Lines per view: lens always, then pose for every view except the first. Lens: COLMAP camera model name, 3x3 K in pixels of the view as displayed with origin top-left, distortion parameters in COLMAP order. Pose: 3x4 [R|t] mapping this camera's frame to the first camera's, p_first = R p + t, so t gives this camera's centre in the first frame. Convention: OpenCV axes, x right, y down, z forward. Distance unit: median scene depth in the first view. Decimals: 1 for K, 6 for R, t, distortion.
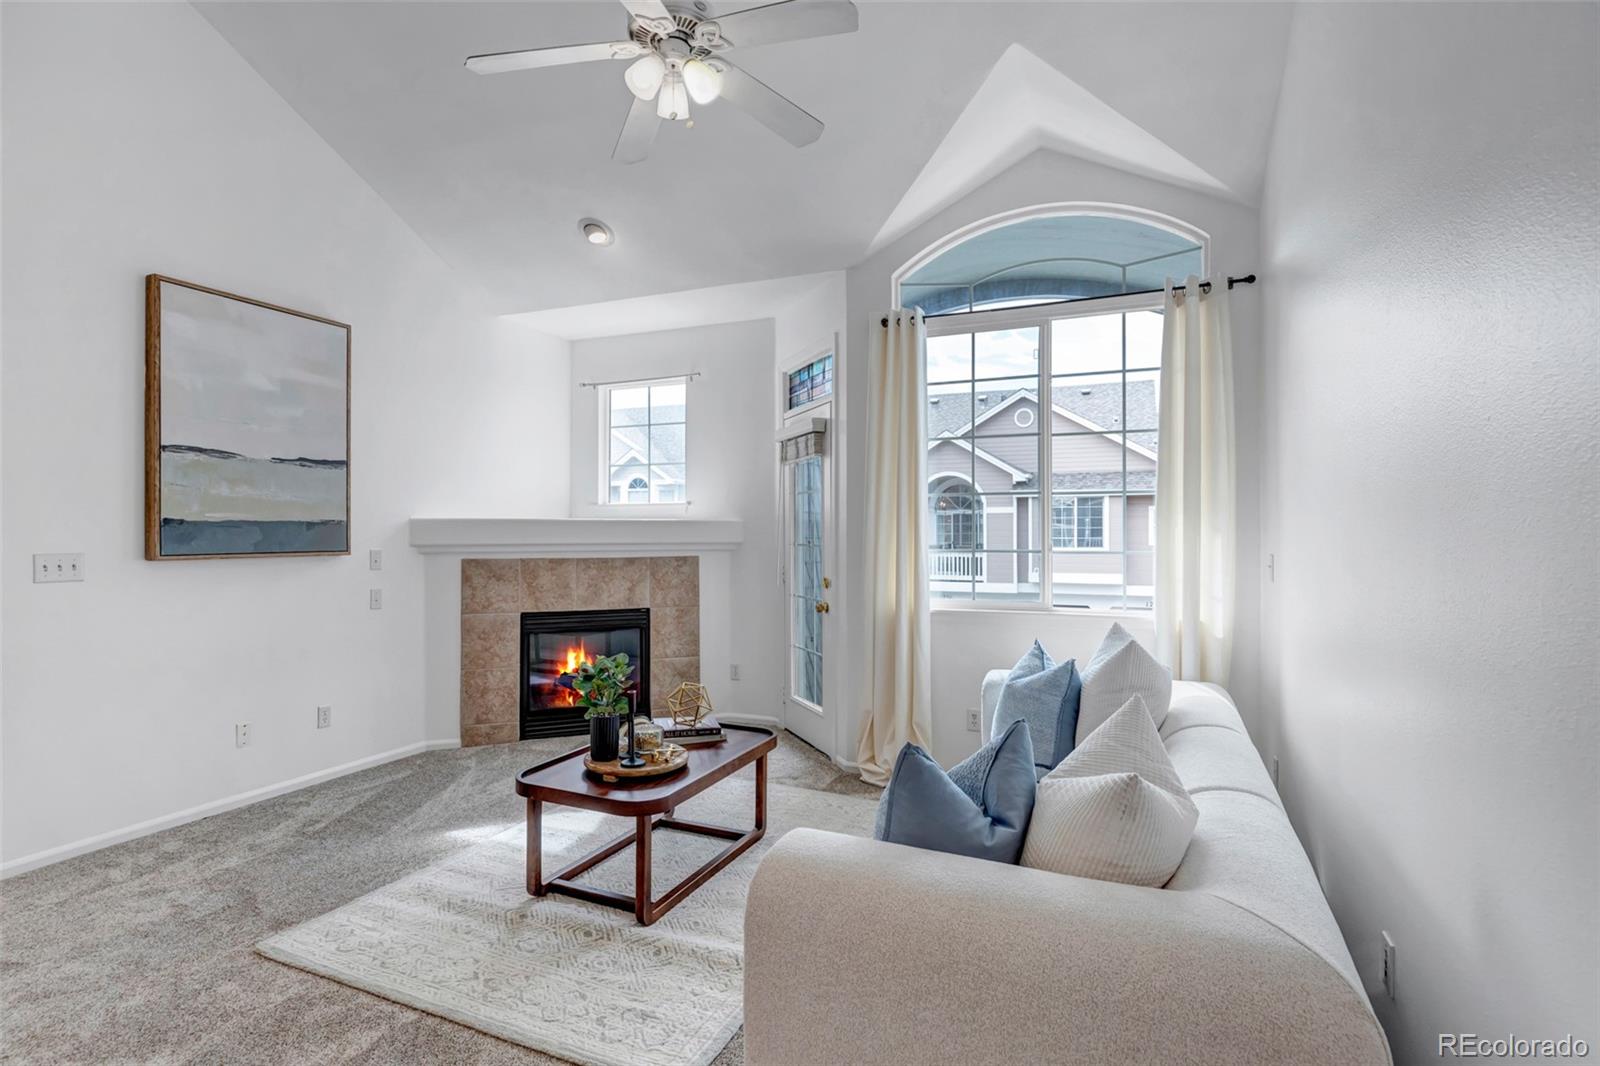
lens RADIAL K [[772.0, 0, 786.1], [0, 772.0, 537.6], [0, 0, 1]] dist [-0.008129, 0.001500]
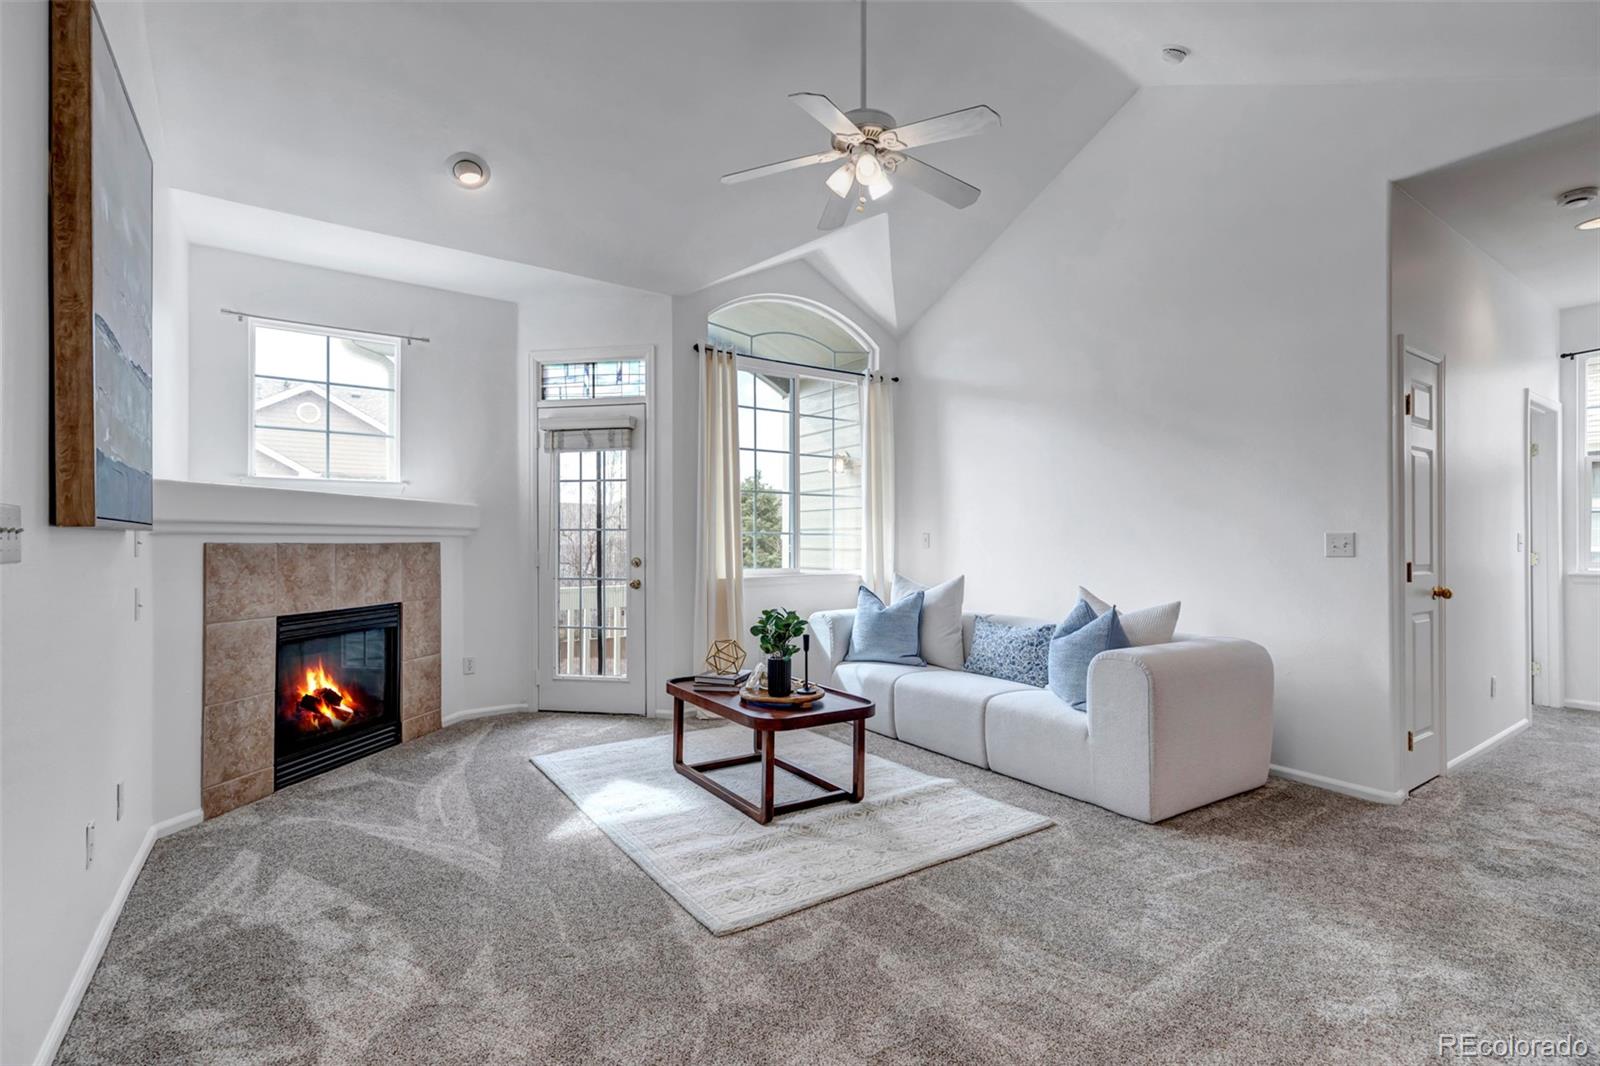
lens RADIAL K [[735.3, 0, 777.9], [0, 735.3, 538.2], [0, 0, 1]] dist [0.001861, 0.000209]
pose [[0.544638, 0.004435, 0.838660, -0.791415], [0.003956, 0.999961, -0.007857, 0.035040], [-0.838662, 0.007597, 0.544599, 0.253602]]
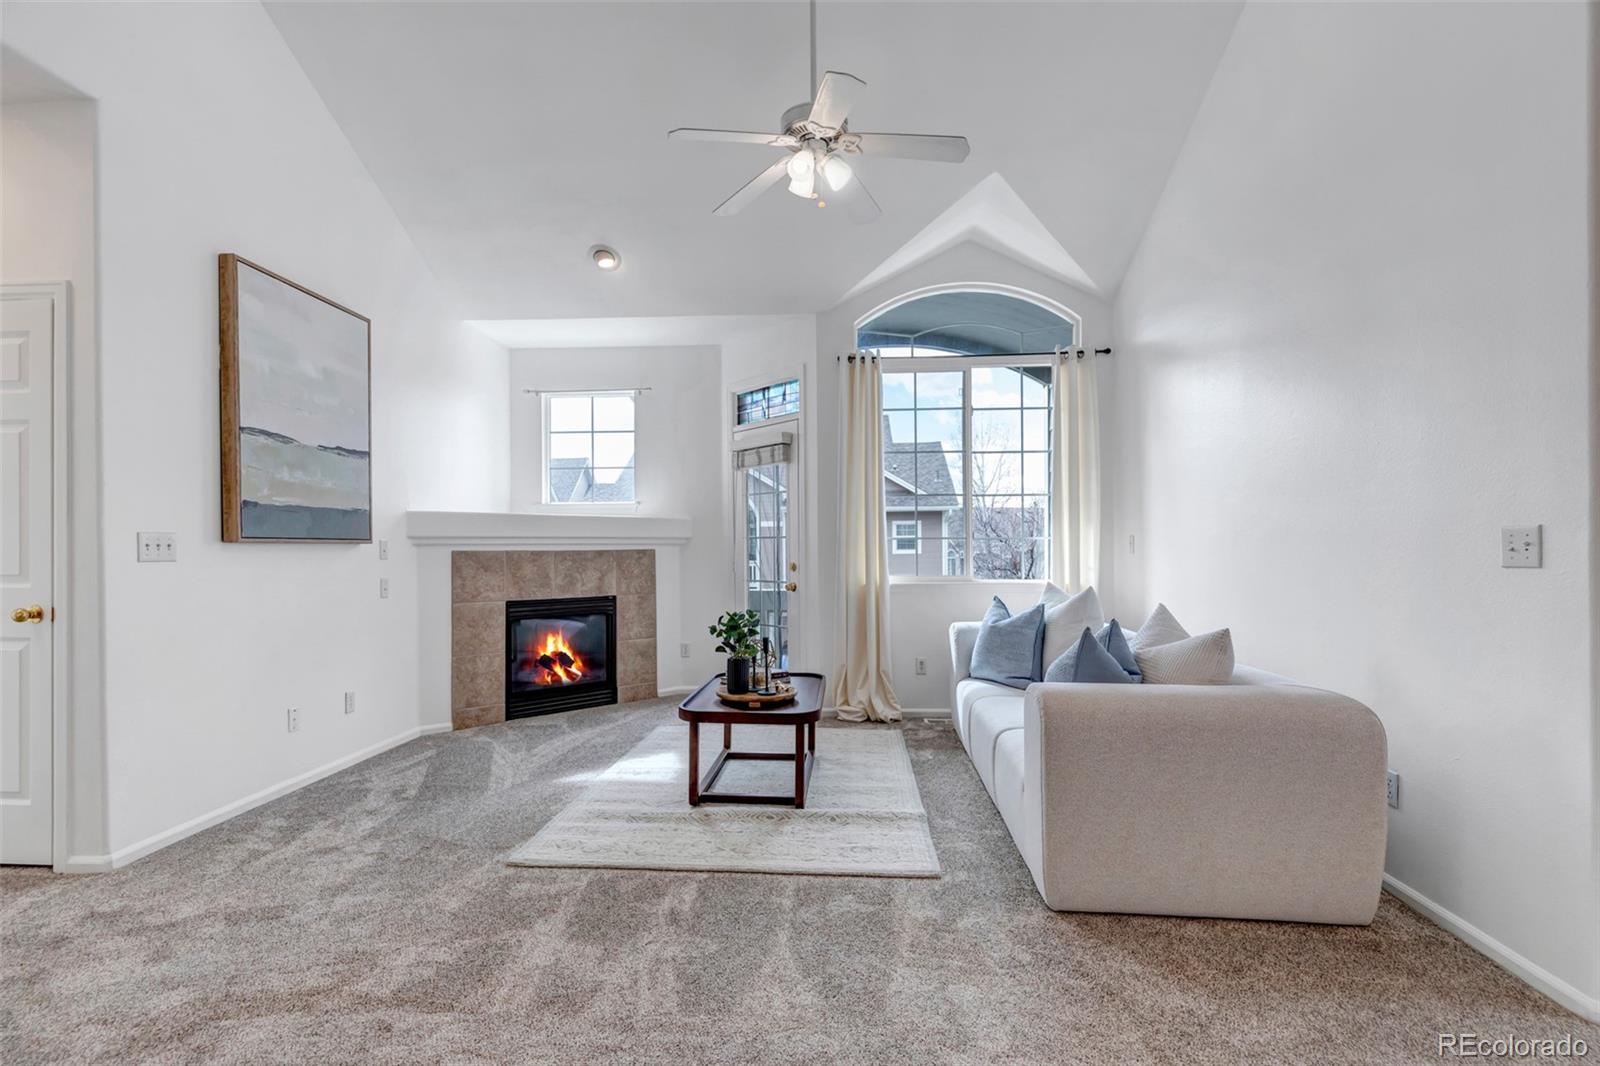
lens RADIAL K [[735.3, 0, 780.8], [0, 735.3, 553.7], [0, 0, 1]] dist [0.001861, 0.000209]
pose [[0.944972, -0.007563, 0.327065, -0.372916], [0.007444, 0.999971, 0.001615, 0.038376], [-0.327068, 0.000908, 0.945000, -0.105987]]
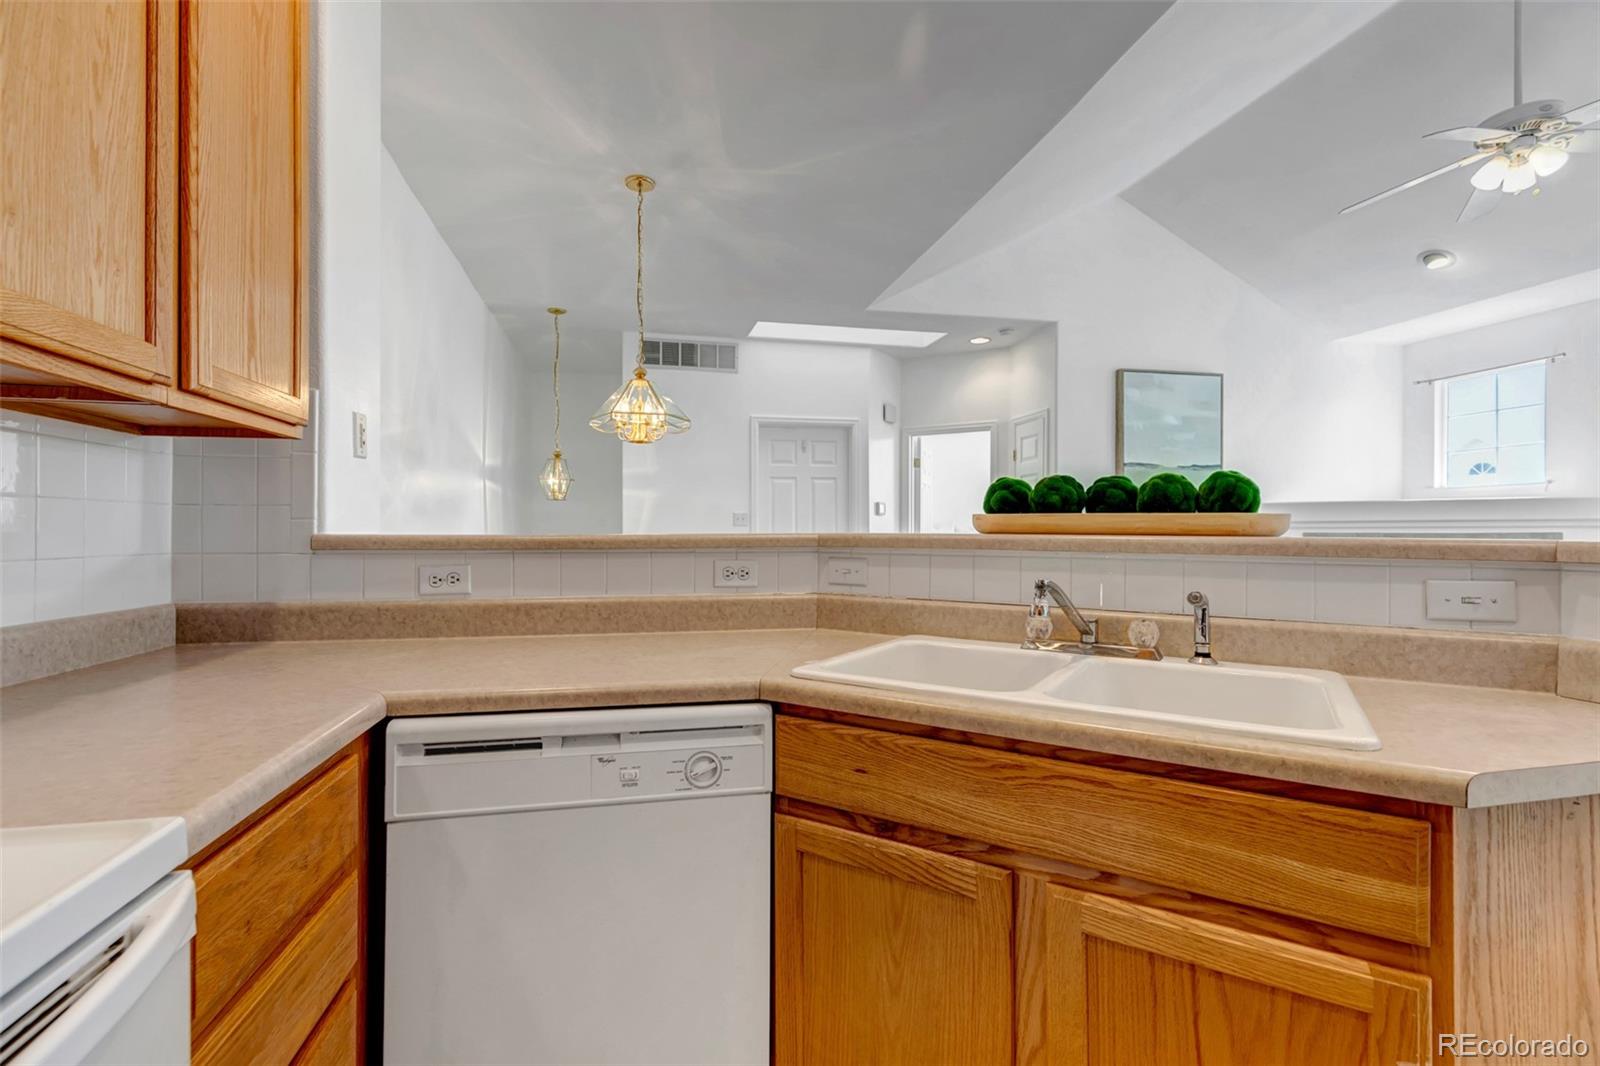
lens RADIAL K [[735.3, 0, 797.9], [0, 735.3, 536.1], [0, 0, 1]] dist [0.001861, 0.000209]
pose [[0.591726, -0.000754, -0.806139, 0.094780], [-0.005870, 0.999969, -0.005244, 0.050322], [0.806118, 0.007835, 0.591703, -0.502420]]
